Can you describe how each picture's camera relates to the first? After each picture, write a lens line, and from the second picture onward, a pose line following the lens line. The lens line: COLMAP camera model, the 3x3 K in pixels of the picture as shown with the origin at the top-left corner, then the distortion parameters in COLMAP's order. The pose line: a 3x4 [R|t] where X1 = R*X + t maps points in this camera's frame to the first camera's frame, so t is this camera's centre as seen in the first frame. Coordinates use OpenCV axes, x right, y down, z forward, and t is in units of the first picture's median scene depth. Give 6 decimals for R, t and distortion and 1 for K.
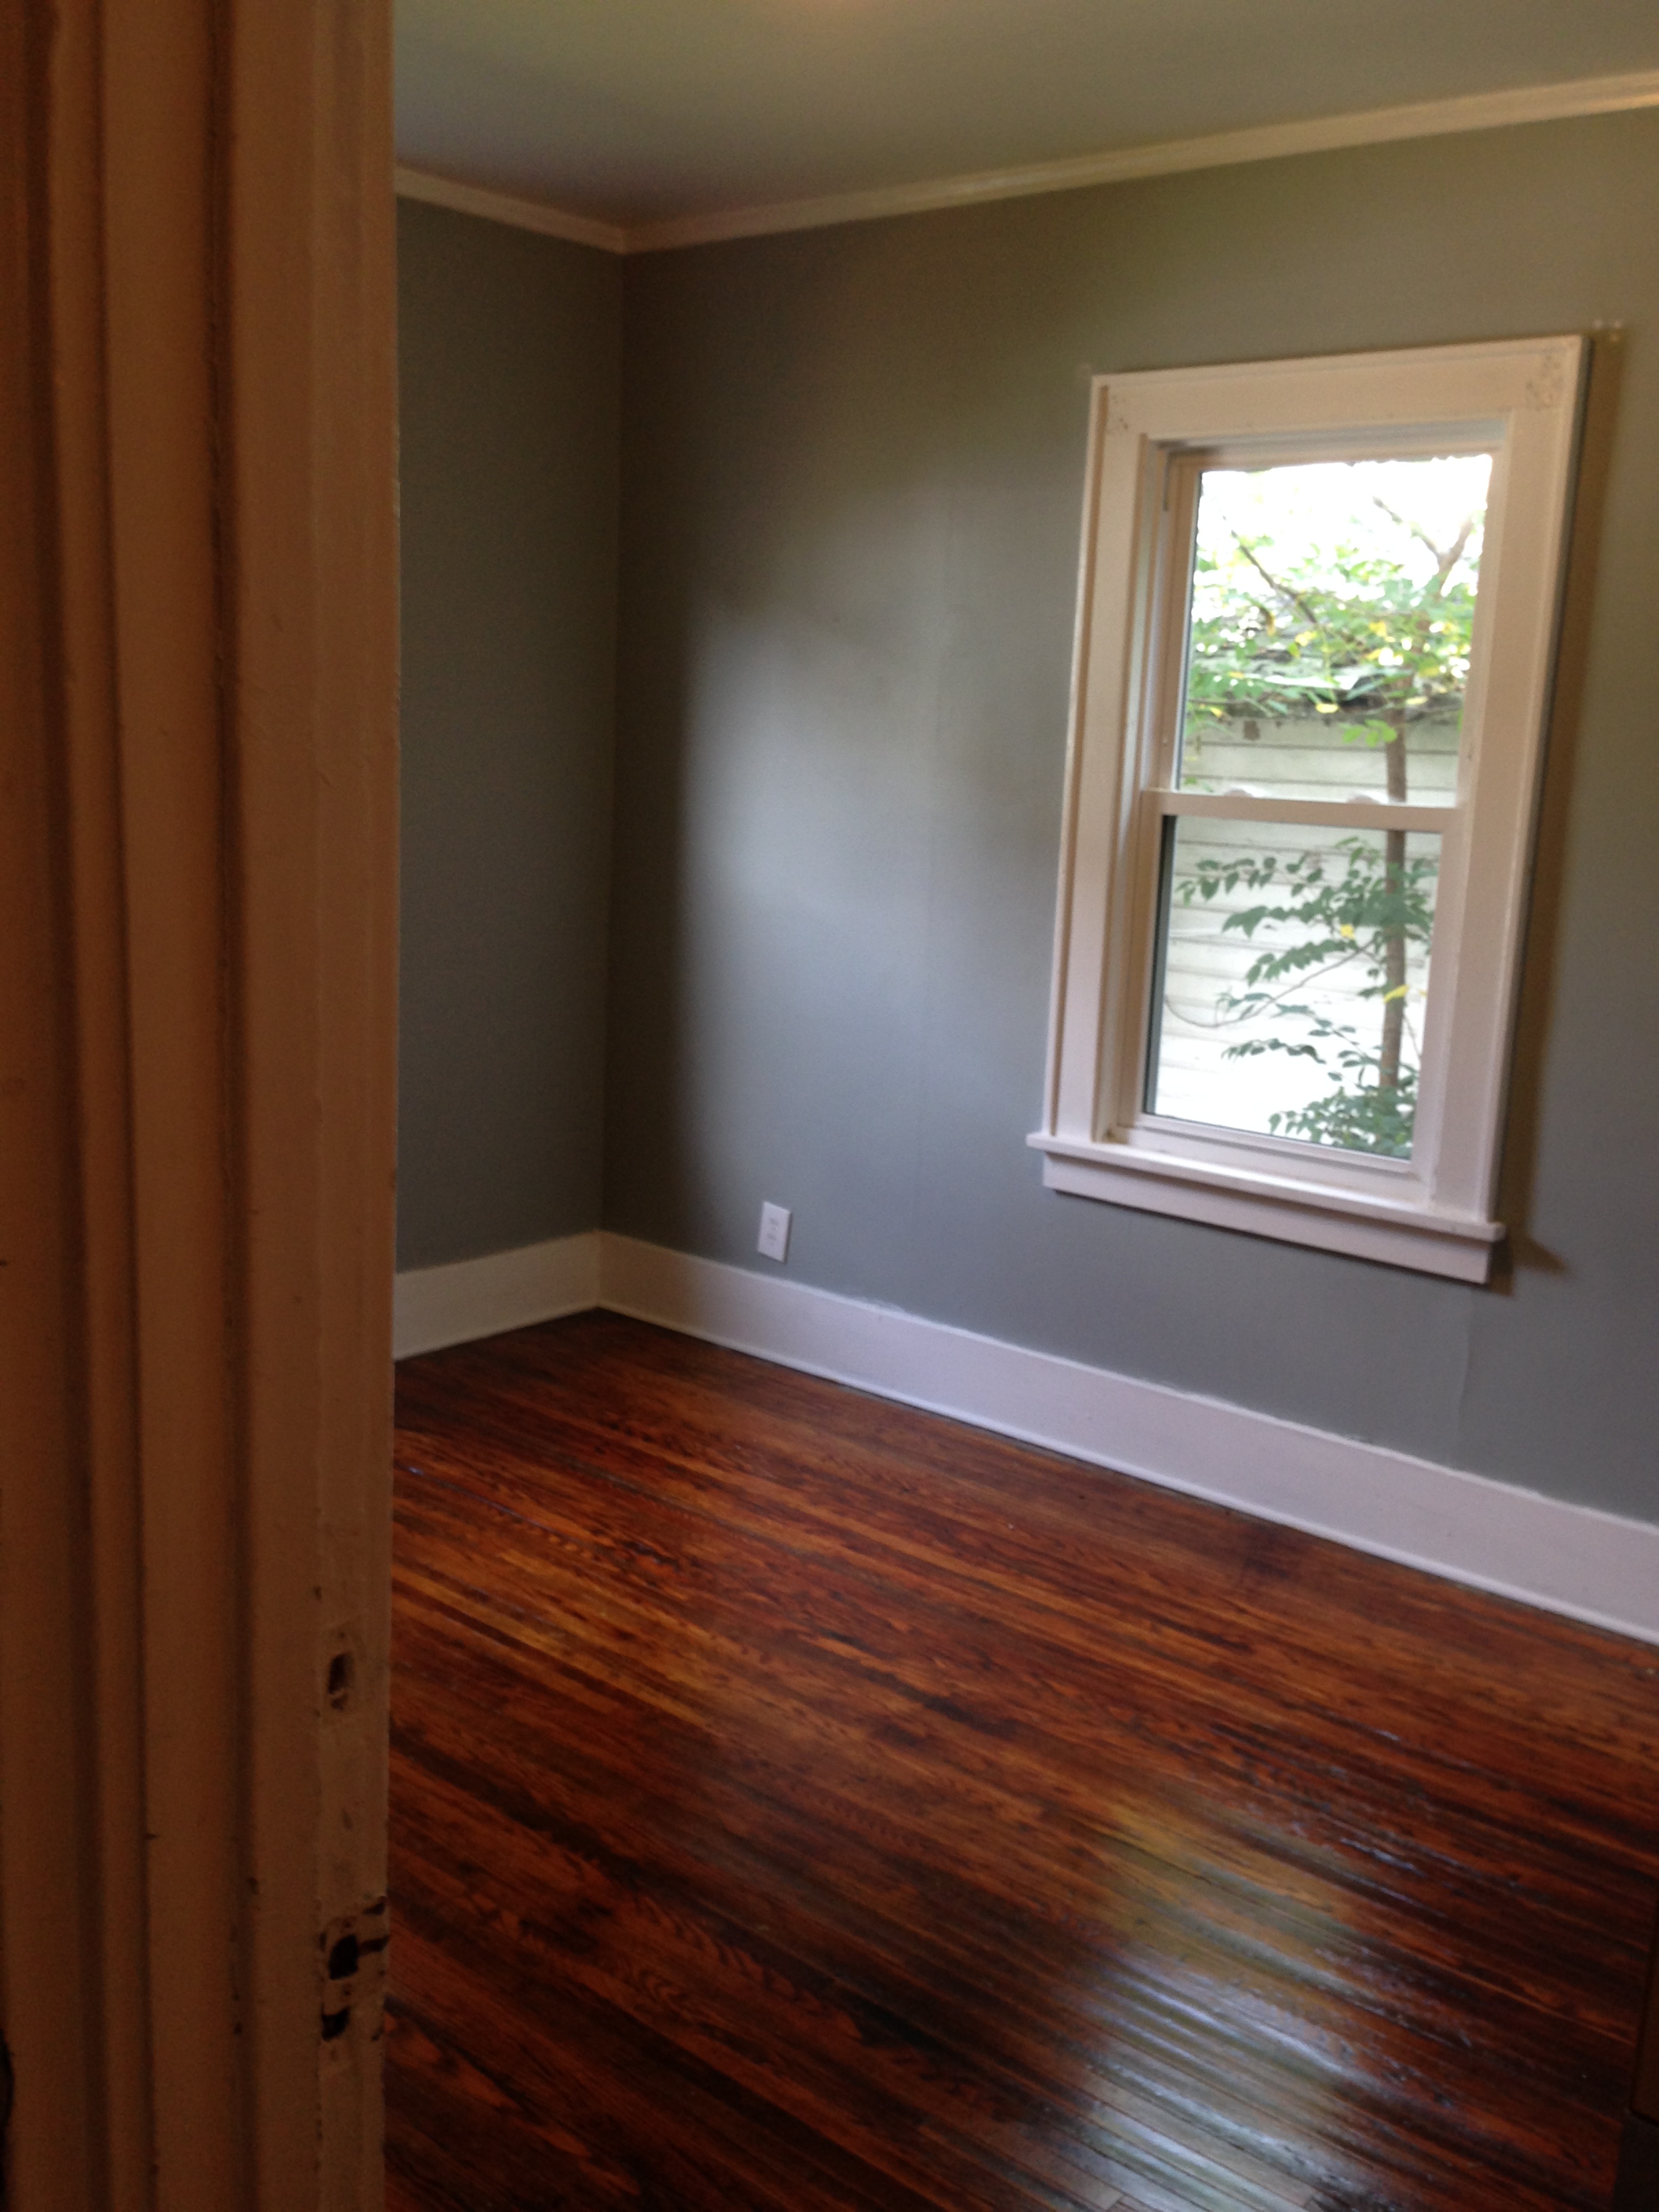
lens RADIAL K [[2051.5, 0, 829.5], [0, 2051.5, 1106.0], [0, 0, 1]] dist [0.144105, -0.330804]
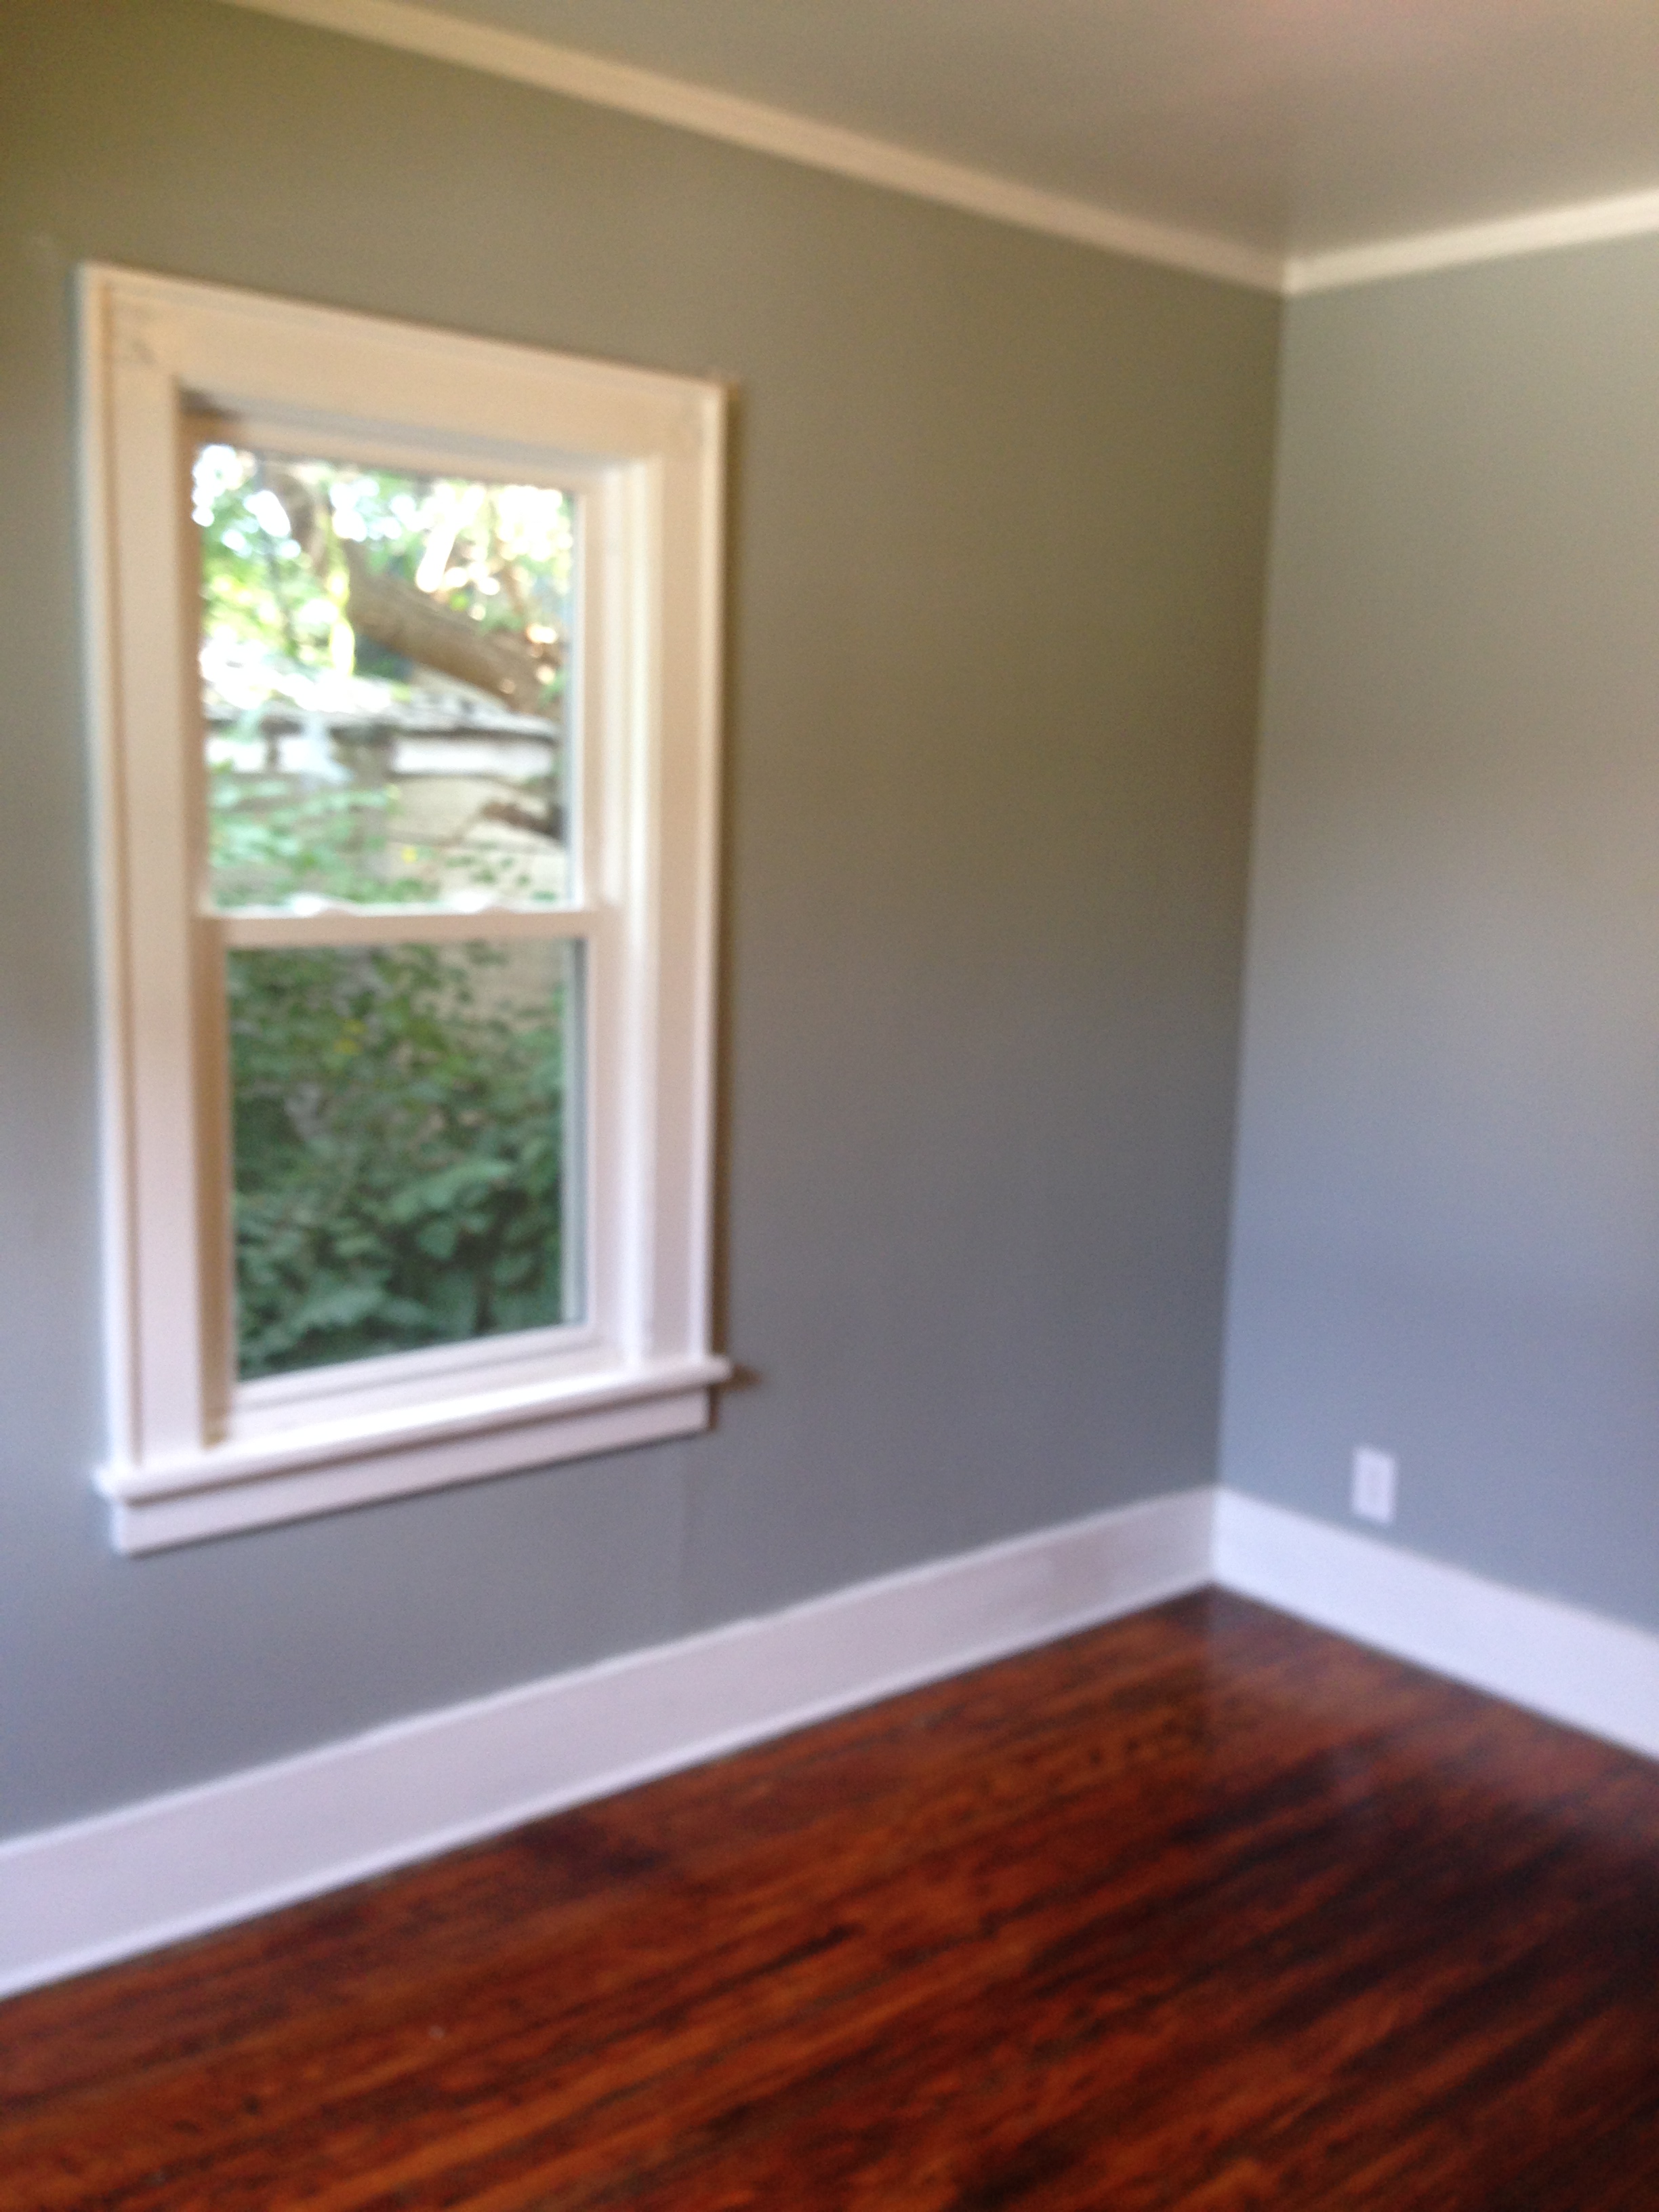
lens RADIAL K [[2051.5, 0, 829.5], [0, 2051.5, 1106.0], [0, 0, 1]] dist [0.144105, -0.330804]
pose [[0.148887, -0.181530, 0.972049, -0.548610], [0.156775, 0.974906, 0.158050, -0.193425], [-0.976347, 0.128861, 0.173610, 0.805454]]
